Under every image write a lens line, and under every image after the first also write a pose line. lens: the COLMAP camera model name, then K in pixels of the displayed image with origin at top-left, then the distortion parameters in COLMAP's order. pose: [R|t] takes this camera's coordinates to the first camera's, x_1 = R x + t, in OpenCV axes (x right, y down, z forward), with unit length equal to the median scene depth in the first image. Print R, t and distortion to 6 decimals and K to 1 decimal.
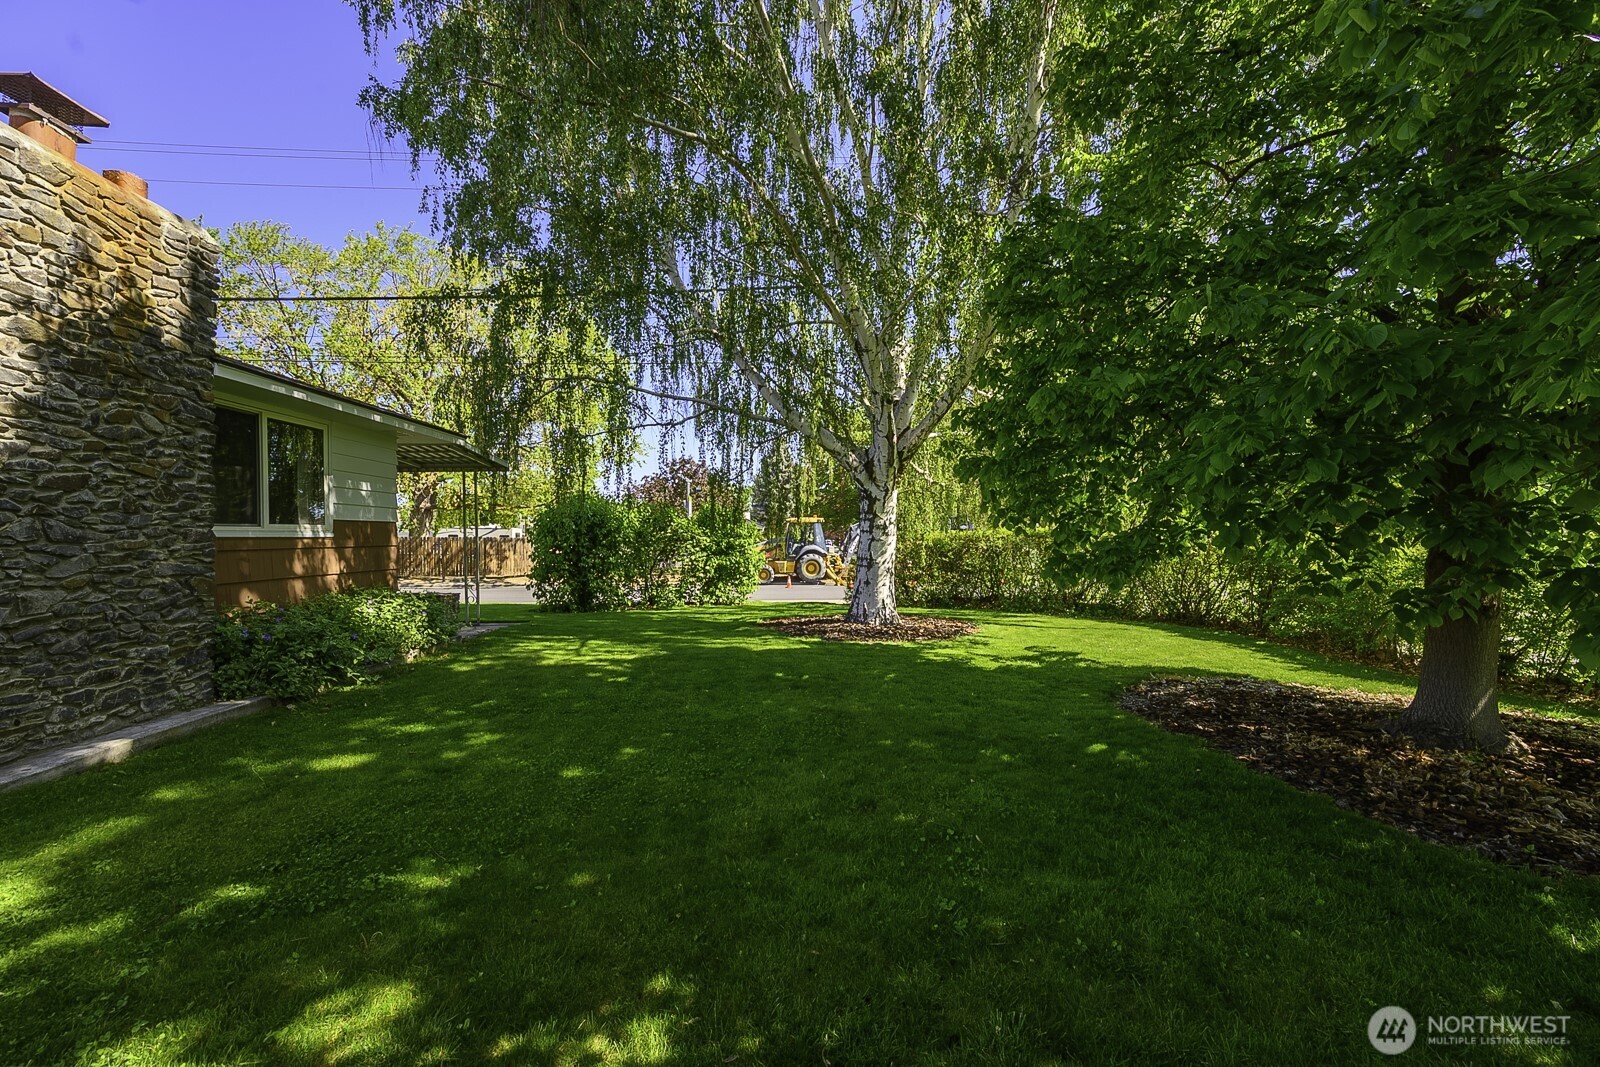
lens RADIAL K [[628.7, 0, 800.0], [0, 628.7, 533.5], [0, 0, 1]] dist [0.000348, -0.000084]
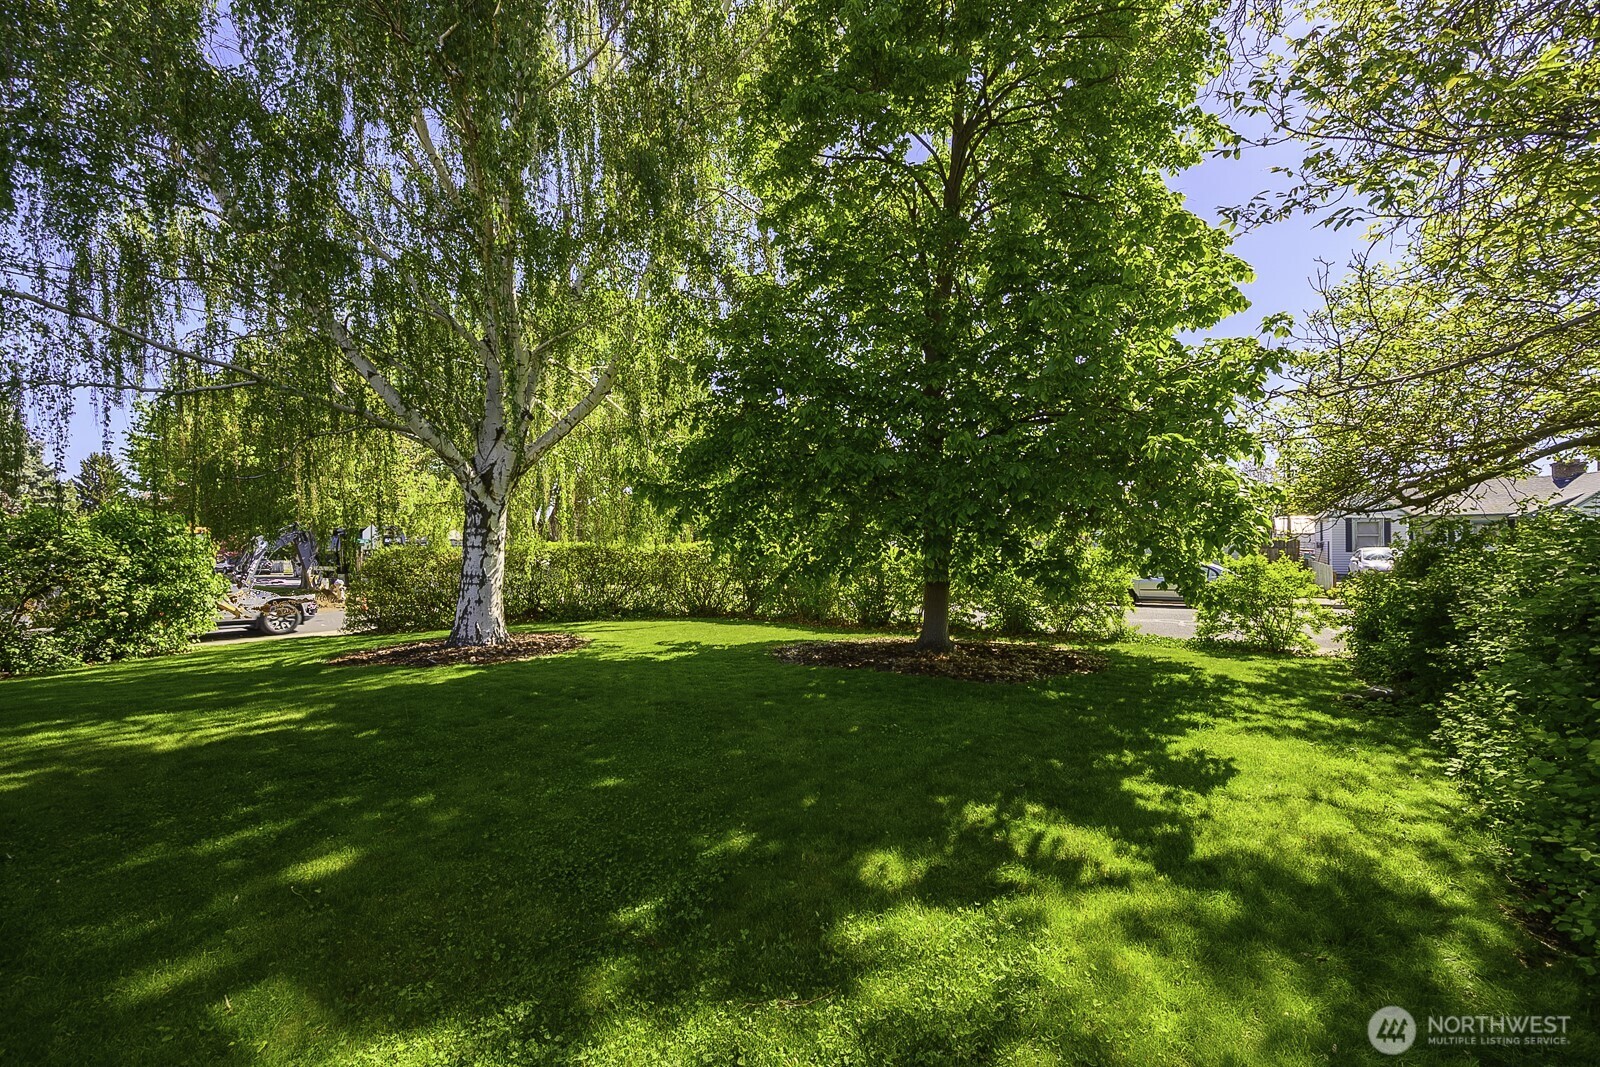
lens RADIAL K [[628.7, 0, 800.0], [0, 628.7, 533.5], [0, 0, 1]] dist [0.000348, -0.000084]
pose [[0.610832, 0.013920, 0.791638, -0.350622], [0.005178, 0.999754, -0.021575, -0.000476], [-0.791743, 0.017278, 0.610610, 0.040636]]
